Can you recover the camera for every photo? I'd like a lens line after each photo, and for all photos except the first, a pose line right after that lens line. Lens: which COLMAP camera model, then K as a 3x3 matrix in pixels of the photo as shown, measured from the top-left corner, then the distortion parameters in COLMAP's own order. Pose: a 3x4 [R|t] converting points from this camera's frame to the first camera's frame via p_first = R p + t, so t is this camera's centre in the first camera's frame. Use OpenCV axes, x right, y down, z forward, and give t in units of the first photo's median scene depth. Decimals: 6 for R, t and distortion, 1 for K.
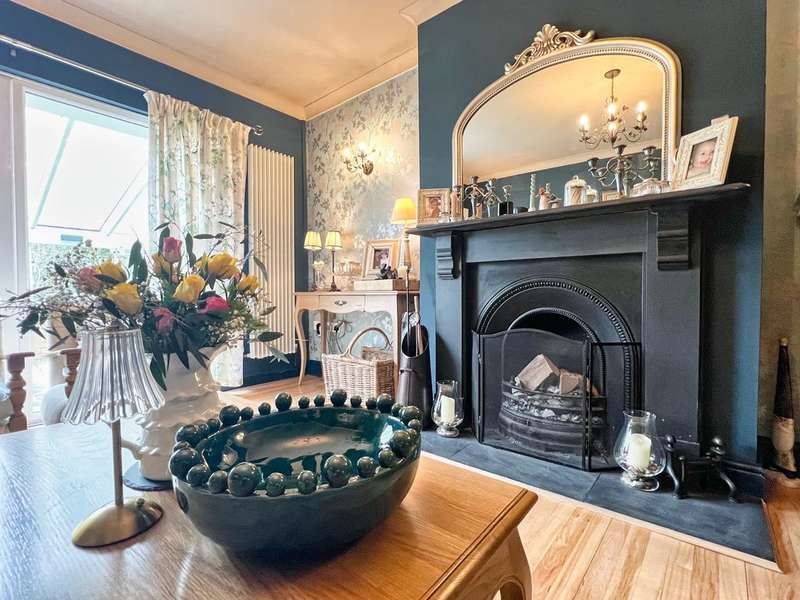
lens RADIAL K [[383.7, 0, 398.7], [0, 383.7, 301.7], [0, 0, 1]] dist [-0.000340, -0.000331]
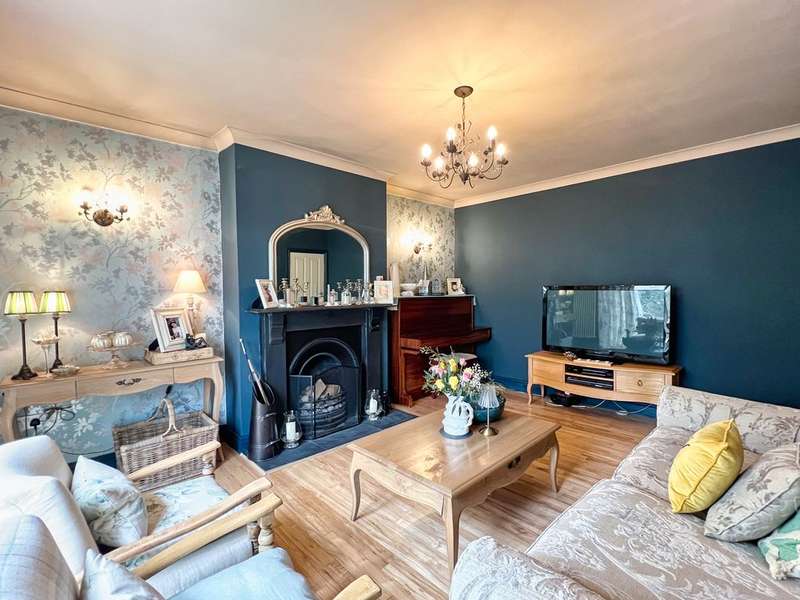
lens RADIAL K [[358.7, 0, 400.0], [0, 358.7, 300.0], [0, 0, 1]] dist [-0.001898, -0.000247]
pose [[0.123812, -0.027189, 0.991933, -1.176137], [0.027143, 0.999343, 0.024004, -0.249514], [-0.991934, 0.023952, 0.124469, 0.375778]]
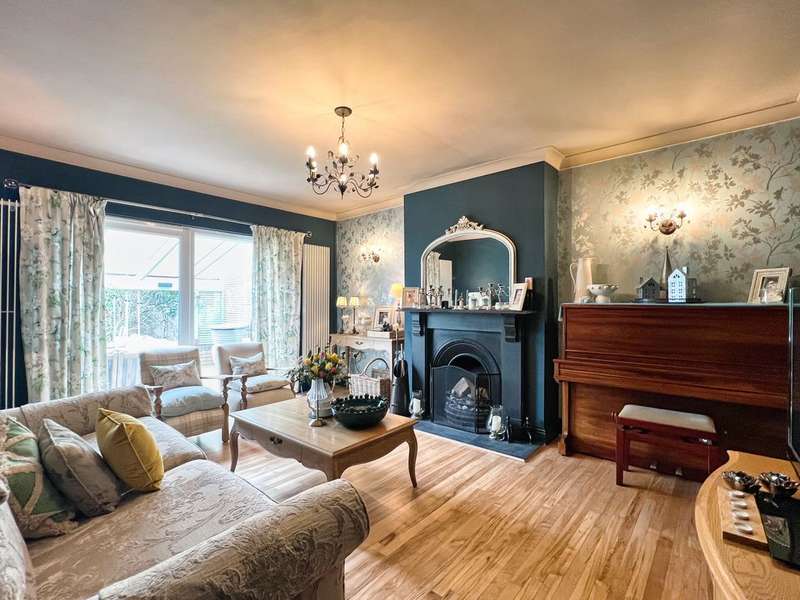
lens RADIAL K [[372.2, 0, 401.9], [0, 372.2, 300.0], [0, 0, 1]] dist [0.002064, -0.000183]
pose [[0.999934, 0.006490, -0.009457, 0.067279], [-0.006777, 0.999508, -0.030619, -0.184796], [0.009254, 0.030681, 0.999486, -0.855880]]
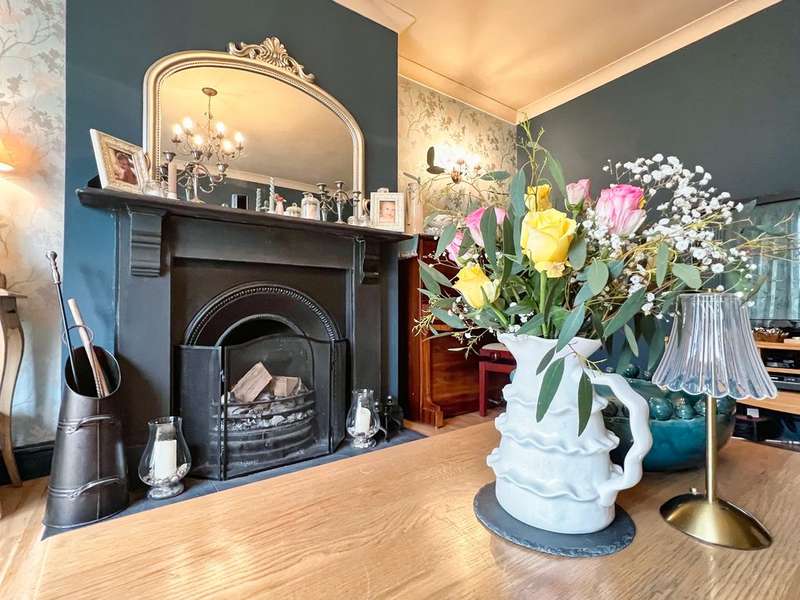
lens RADIAL K [[383.7, 0, 398.7], [0, 383.7, 301.7], [0, 0, 1]] dist [-0.000340, -0.000331]
pose [[0.262107, 0.023053, 0.964763, -0.440437], [0.021418, 0.999329, -0.029698, 0.019282], [-0.964801, 0.028447, 0.261438, 0.379594]]
